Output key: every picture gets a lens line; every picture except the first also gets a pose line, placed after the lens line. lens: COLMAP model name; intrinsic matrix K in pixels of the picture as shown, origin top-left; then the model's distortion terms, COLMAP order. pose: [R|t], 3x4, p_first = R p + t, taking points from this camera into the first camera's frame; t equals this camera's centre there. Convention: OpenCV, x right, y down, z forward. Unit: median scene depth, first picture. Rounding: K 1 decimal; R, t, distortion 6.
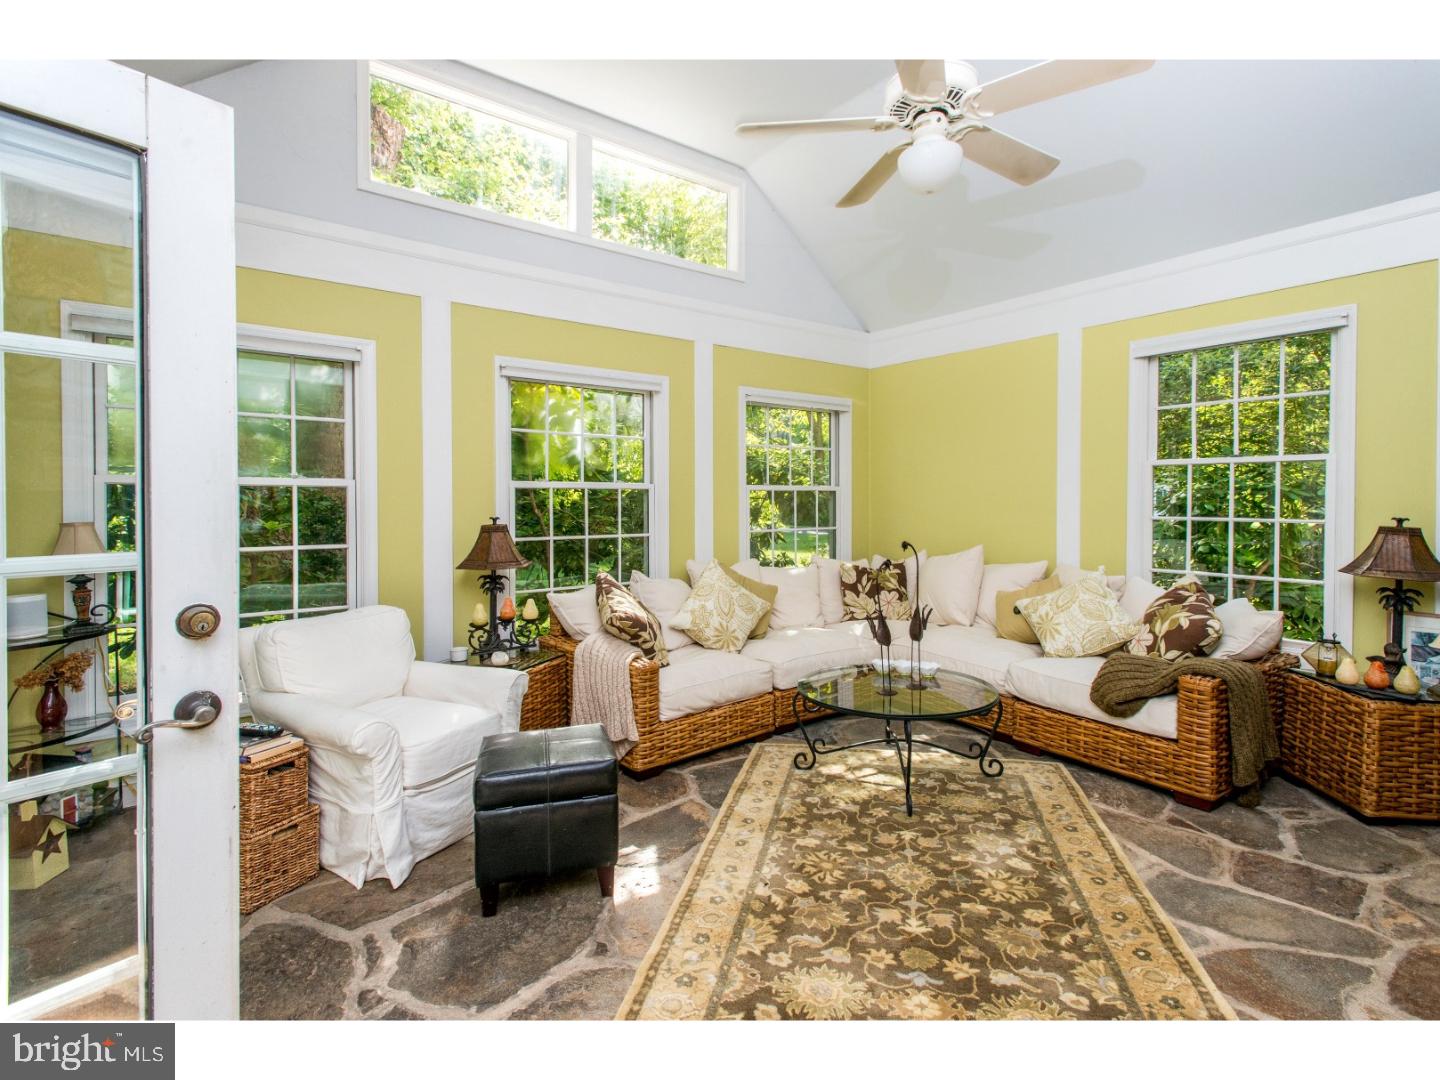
lens RADIAL K [[686.6, 0, 721.9], [0, 686.6, 510.9], [0, 0, 1]] dist [-0.003415, -0.000472]
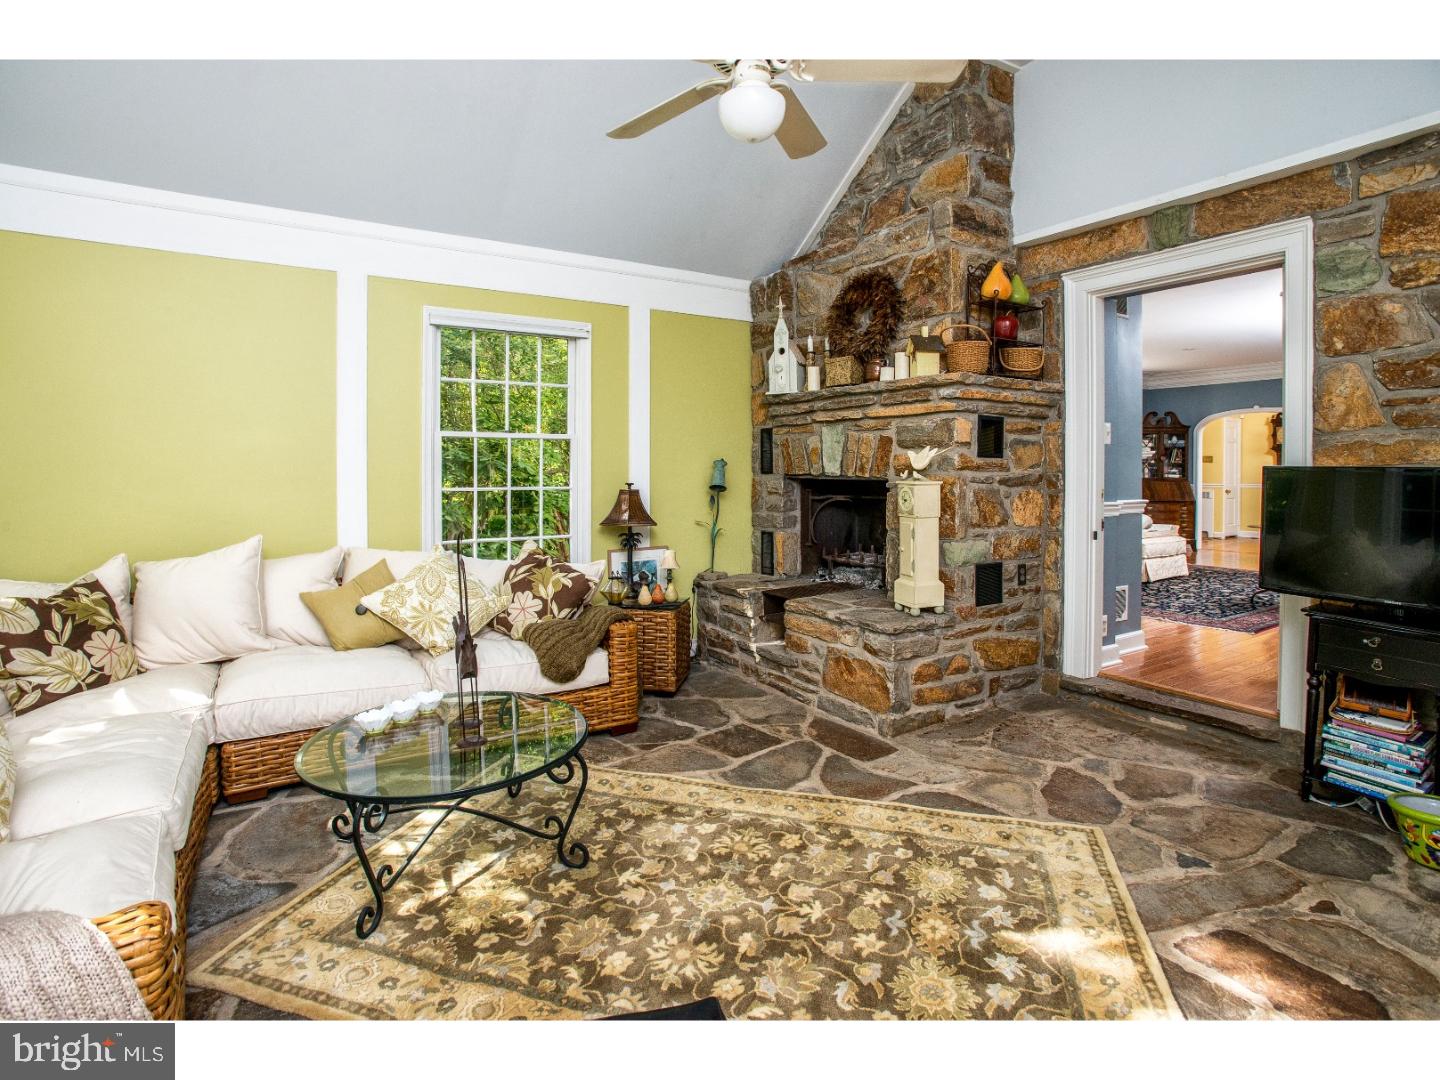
lens RADIAL K [[723.2, 0, 721.0], [0, 723.2, 470.7], [0, 0, 1]] dist [-0.022296, 0.000231]
pose [[0.075012, -0.007089, 0.997157, -0.505738], [0.013824, 0.999886, 0.006068, -0.022768], [-0.997087, 0.013330, 0.075101, 0.702912]]
